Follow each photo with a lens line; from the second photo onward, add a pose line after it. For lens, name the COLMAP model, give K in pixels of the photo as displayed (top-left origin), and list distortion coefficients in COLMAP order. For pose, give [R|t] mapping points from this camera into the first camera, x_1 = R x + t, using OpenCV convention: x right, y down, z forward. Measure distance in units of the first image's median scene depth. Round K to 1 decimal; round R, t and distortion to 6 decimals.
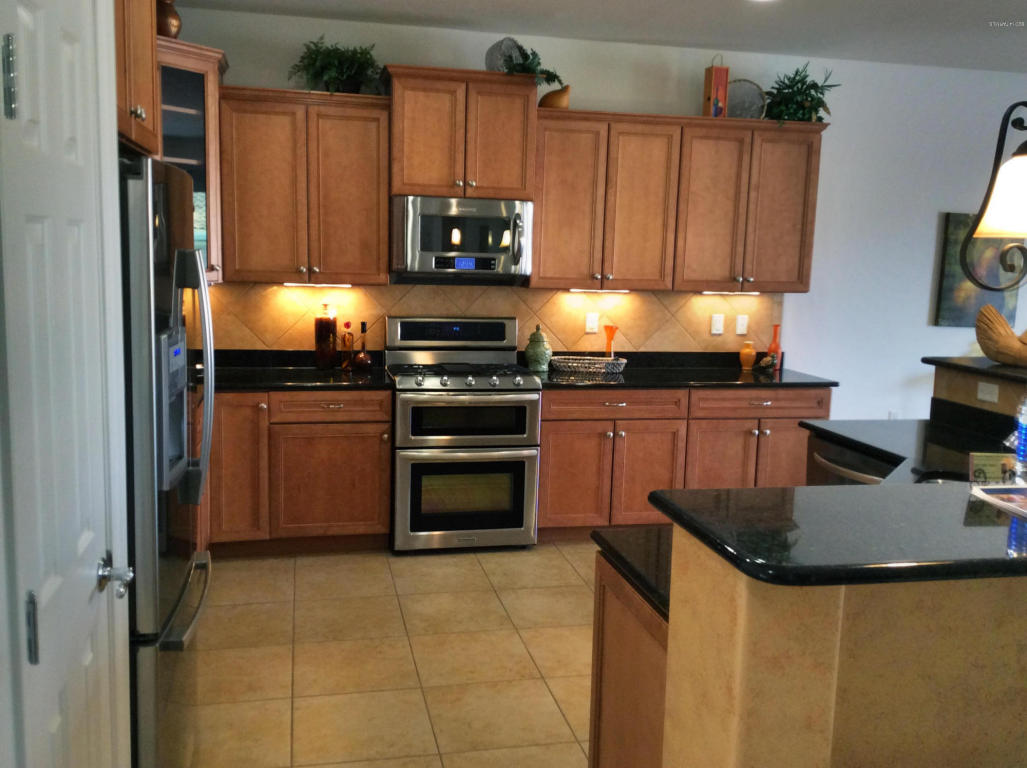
lens RADIAL K [[942.2, 0, 513.5], [0, 942.2, 384.0], [0, 0, 1]] dist [0.120159, -0.185805]
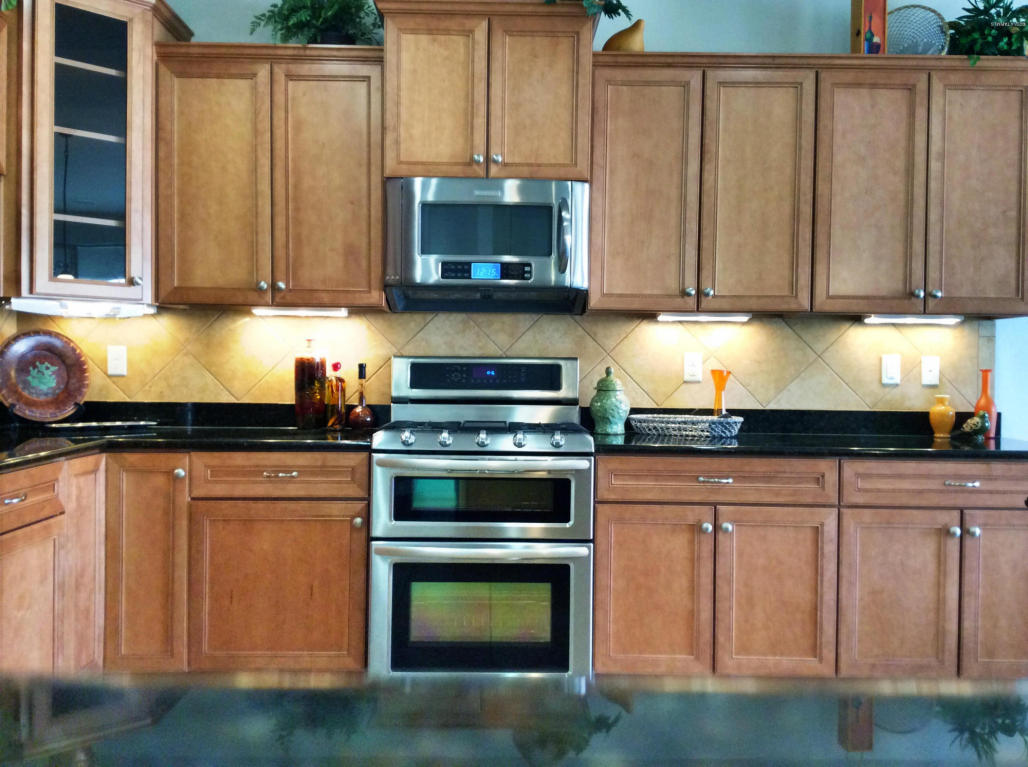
lens RADIAL K [[938.9, 0, 510.5], [0, 938.9, 378.2], [0, 0, 1]] dist [0.107080, -0.178629]
pose [[0.978575, -0.012740, -0.205495, 0.101617], [-0.013614, 0.991896, -0.126324, 0.034947], [0.205439, 0.126415, 0.970471, 0.330716]]
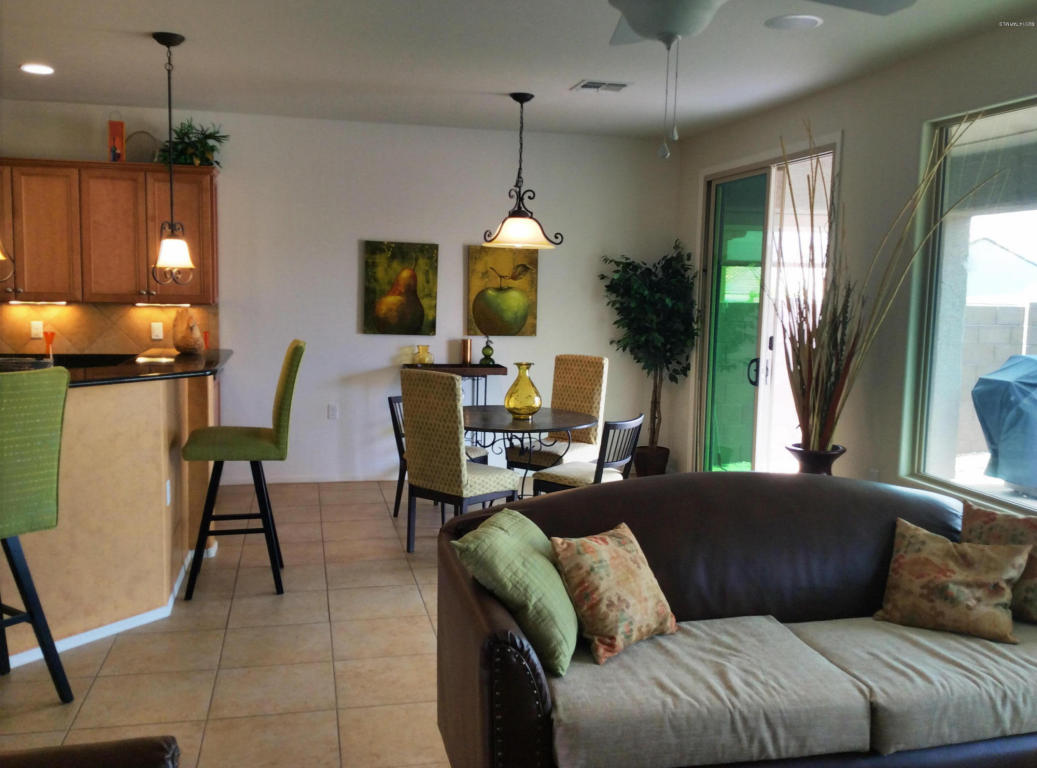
lens RADIAL K [[949.6, 0, 518.5], [0, 949.6, 384.0], [0, 0, 1]] dist [0.106941, -0.225038]
pose [[0.999994, -0.003434, 0.000384, 0.748919], [0.003442, 0.999689, -0.024691, 0.039069], [-0.000300, 0.024692, 0.999695, -0.232142]]
